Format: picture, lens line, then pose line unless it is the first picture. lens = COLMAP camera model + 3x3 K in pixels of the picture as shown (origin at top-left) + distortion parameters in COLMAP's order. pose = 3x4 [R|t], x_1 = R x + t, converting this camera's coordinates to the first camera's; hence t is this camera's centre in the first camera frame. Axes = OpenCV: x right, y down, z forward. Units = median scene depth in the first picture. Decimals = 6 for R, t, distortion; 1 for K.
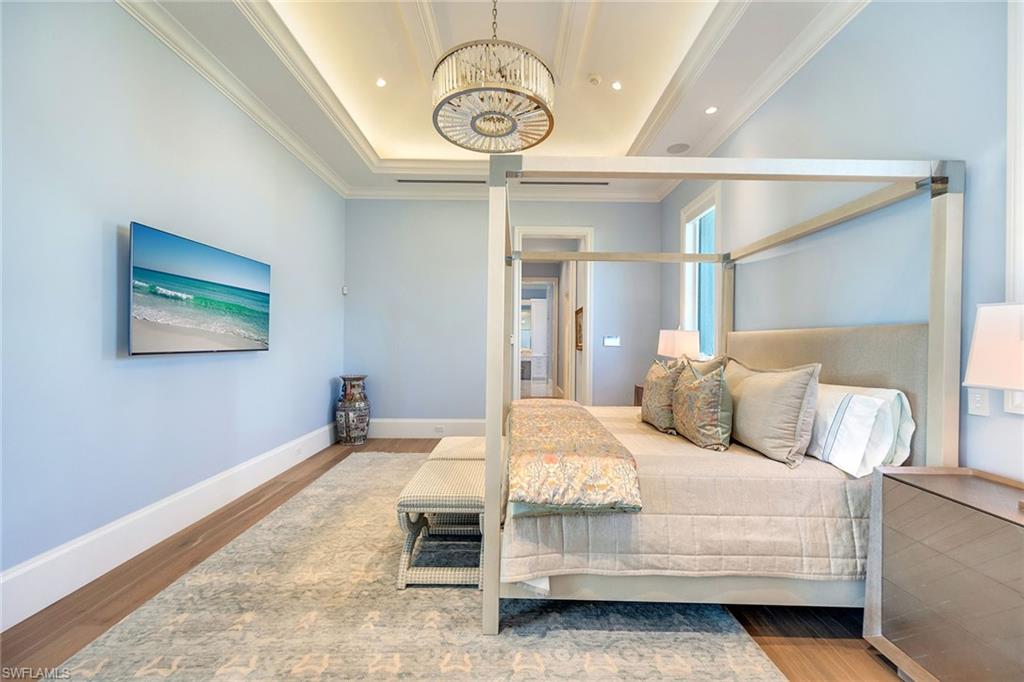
lens RADIAL K [[402.6, 0, 515.1], [0, 402.6, 343.6], [0, 0, 1]] dist [-0.000542, -0.000202]
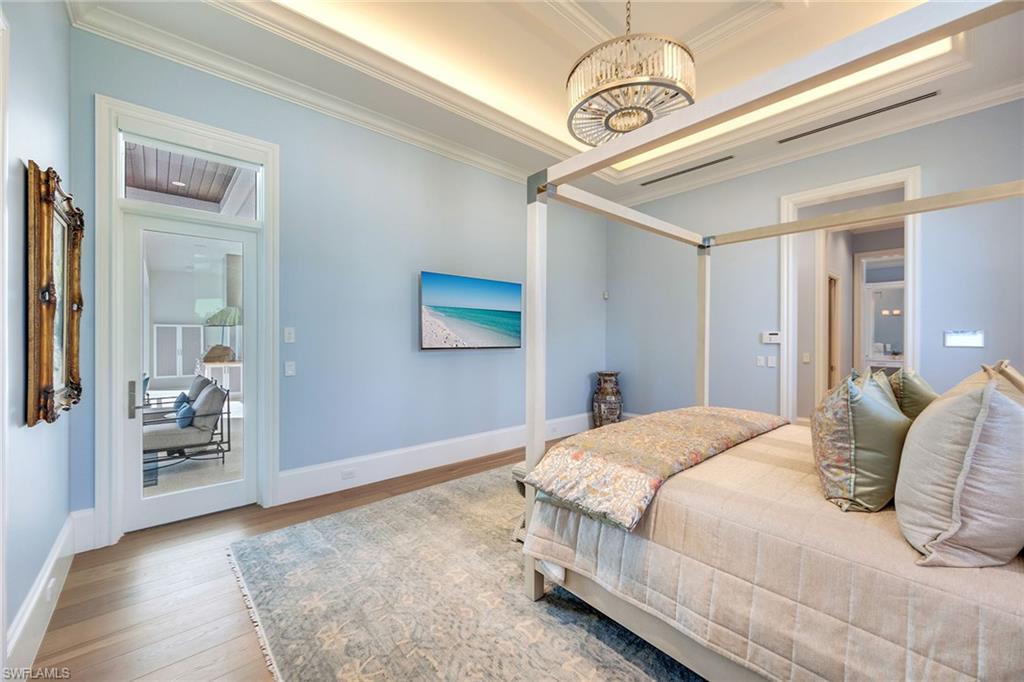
lens RADIAL K [[402.6, 0, 515.1], [0, 402.6, 343.6], [0, 0, 1]] dist [-0.000542, -0.000202]
pose [[0.661065, 0.000903, -0.750328, 0.640190], [-0.000217, 0.999999, 0.001012, 0.002382], [0.750329, -0.000506, 0.661064, 0.182743]]
